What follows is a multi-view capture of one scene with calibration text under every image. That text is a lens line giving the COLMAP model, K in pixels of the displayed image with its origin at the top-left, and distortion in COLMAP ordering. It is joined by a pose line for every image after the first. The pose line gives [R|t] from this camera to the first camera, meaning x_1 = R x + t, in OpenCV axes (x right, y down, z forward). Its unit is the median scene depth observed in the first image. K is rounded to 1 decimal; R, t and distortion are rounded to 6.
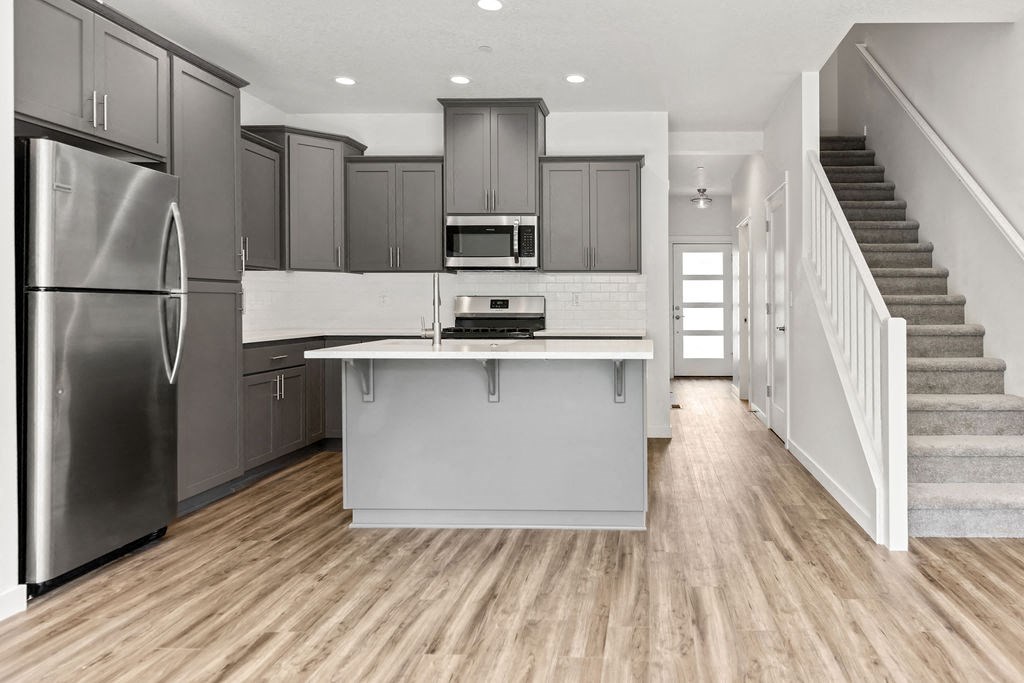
lens RADIAL K [[662.1, 0, 617.6], [0, 662.1, 305.1], [0, 0, 1]] dist [-0.004408, 0.003791]
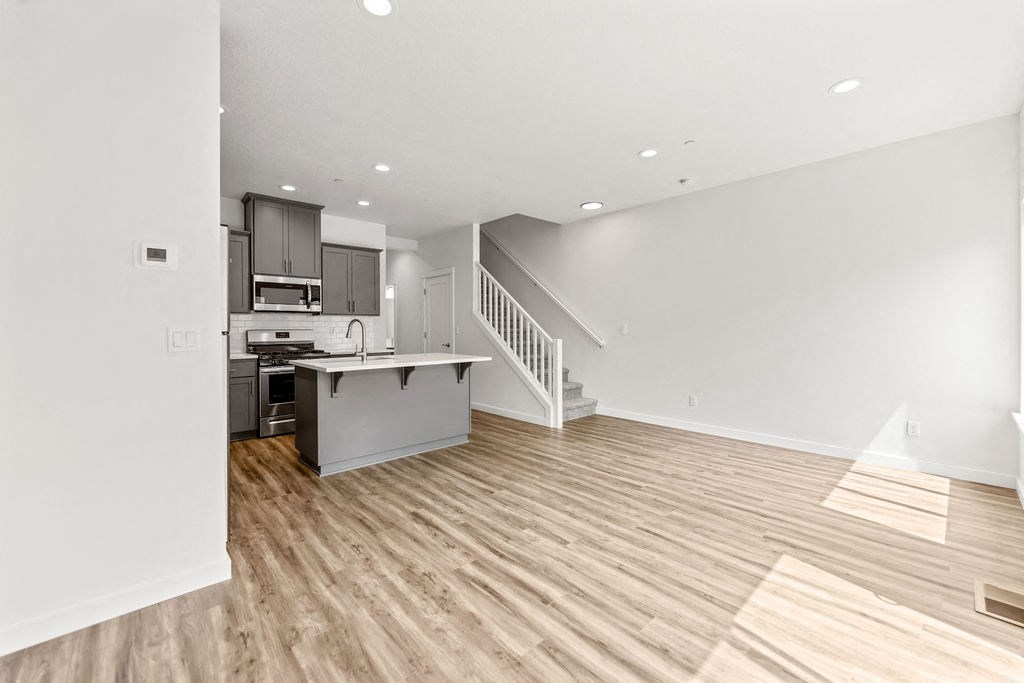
lens RADIAL K [[407.5, 0, 503.2], [0, 407.5, 332.0], [0, 0, 1]] dist [0.000681, 0.000178]
pose [[0.731197, -0.011085, 0.682076, -0.476099], [0.006983, 0.999937, 0.008765, -0.014303], [-0.682130, -0.001646, 0.731229, -0.016703]]
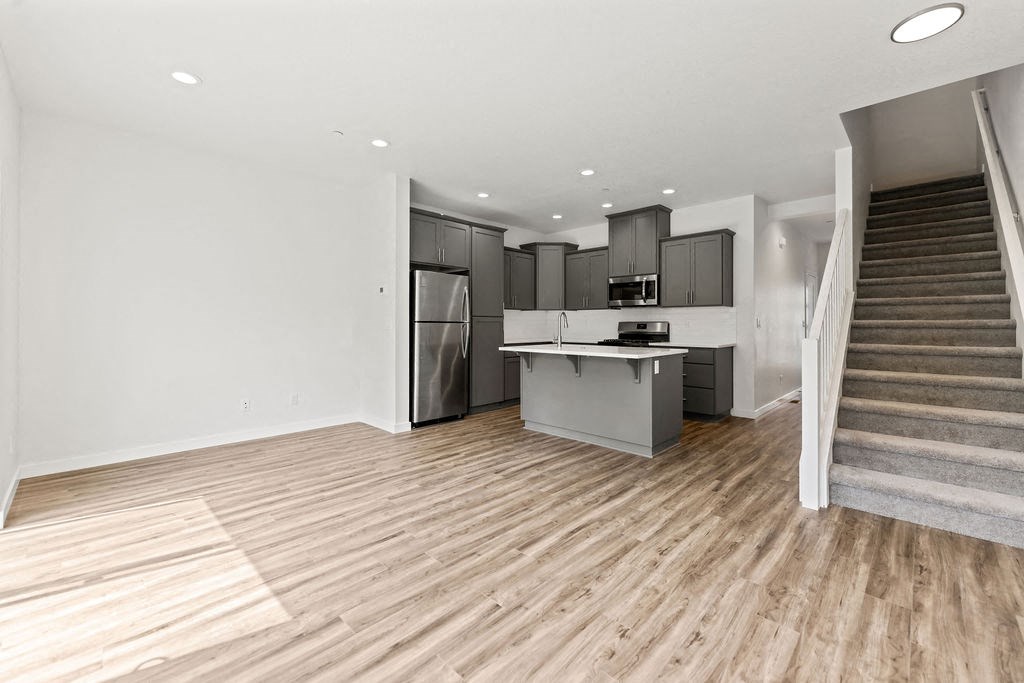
lens RADIAL K [[407.5, 0, 507.2], [0, 407.5, 322.5], [0, 0, 1]] dist [0.000681, 0.000178]
pose [[0.740996, -0.004326, -0.671495, 0.296002], [-0.000880, 0.999972, -0.007414, -0.004056], [0.671509, 0.006085, 0.740972, -0.027831]]
